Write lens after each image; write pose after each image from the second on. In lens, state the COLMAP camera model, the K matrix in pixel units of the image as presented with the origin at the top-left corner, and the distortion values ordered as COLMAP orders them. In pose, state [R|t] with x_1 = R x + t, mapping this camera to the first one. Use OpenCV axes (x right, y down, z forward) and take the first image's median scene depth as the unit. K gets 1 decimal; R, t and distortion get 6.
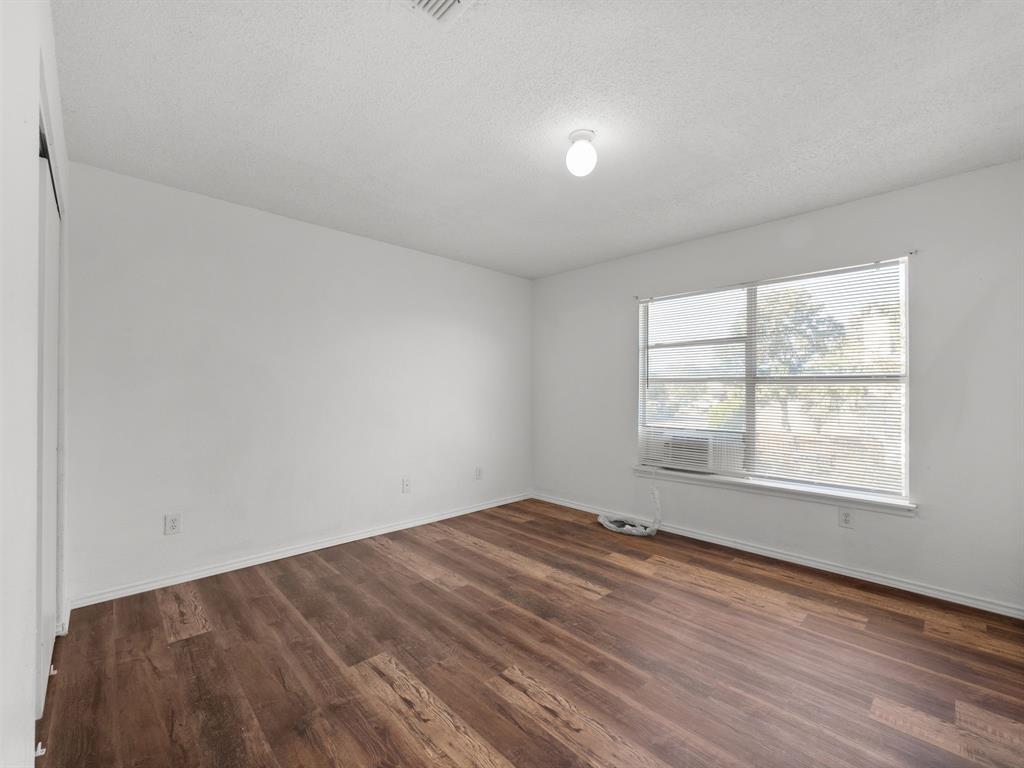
lens RADIAL K [[432.8, 0, 508.3], [0, 432.8, 384.9], [0, 0, 1]] dist [-0.000720, -0.000845]
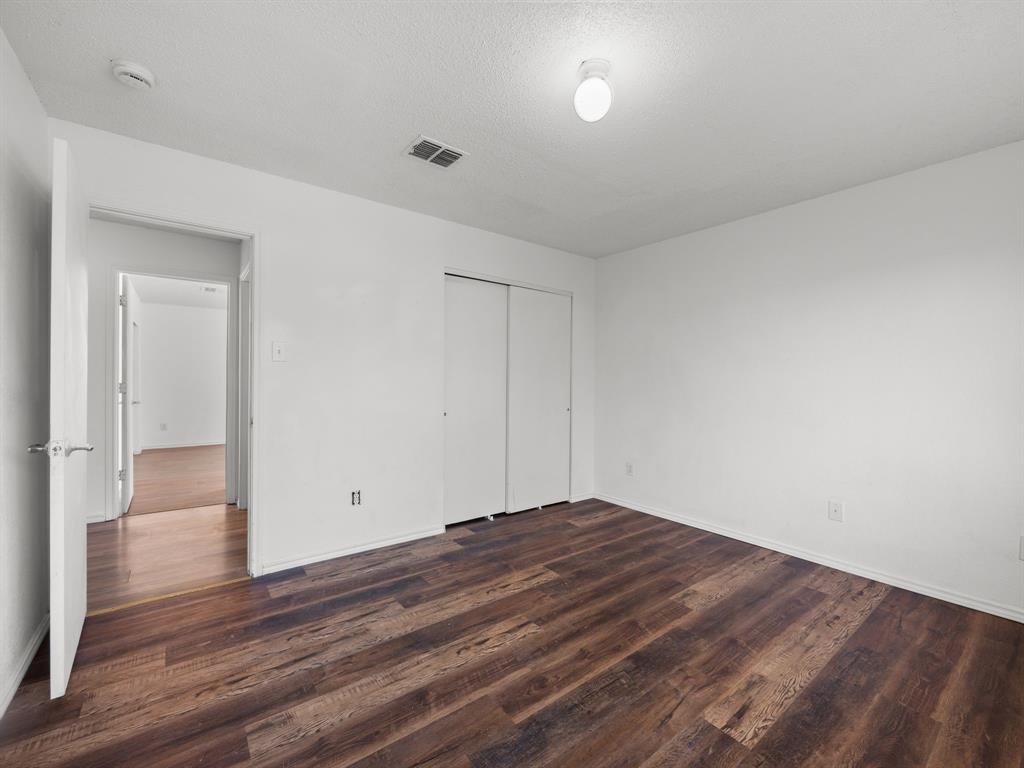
lens RADIAL K [[432.8, 0, 514.2], [0, 432.8, 380.8], [0, 0, 1]] dist [-0.000720, -0.000845]
pose [[-0.107508, -0.007100, -0.994179, 0.908624], [0.002313, 0.999970, -0.007392, 0.019167], [0.994201, -0.003094, -0.107489, 0.851311]]
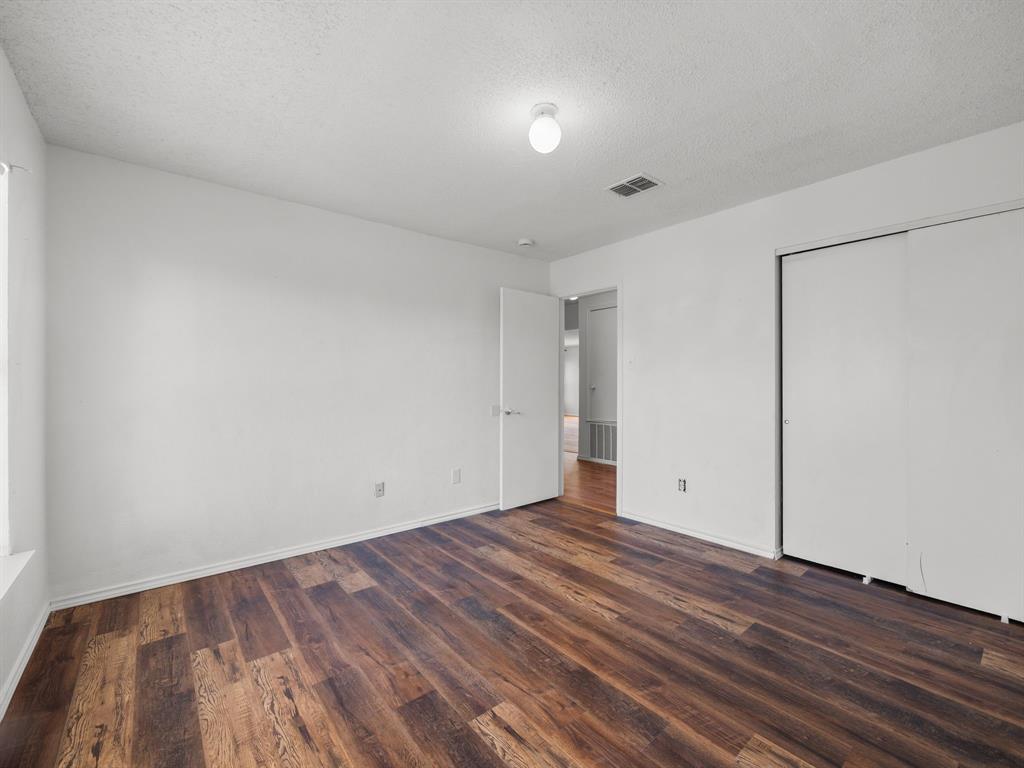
lens RADIAL K [[432.8, 0, 507.0], [0, 432.8, 386.6], [0, 0, 1]] dist [-0.000720, -0.000845]
pose [[-0.996768, -0.003139, 0.080267, 0.159437], [-0.003456, 0.999987, -0.003804, 0.027216], [-0.080254, -0.004069, -0.996766, 1.759532]]
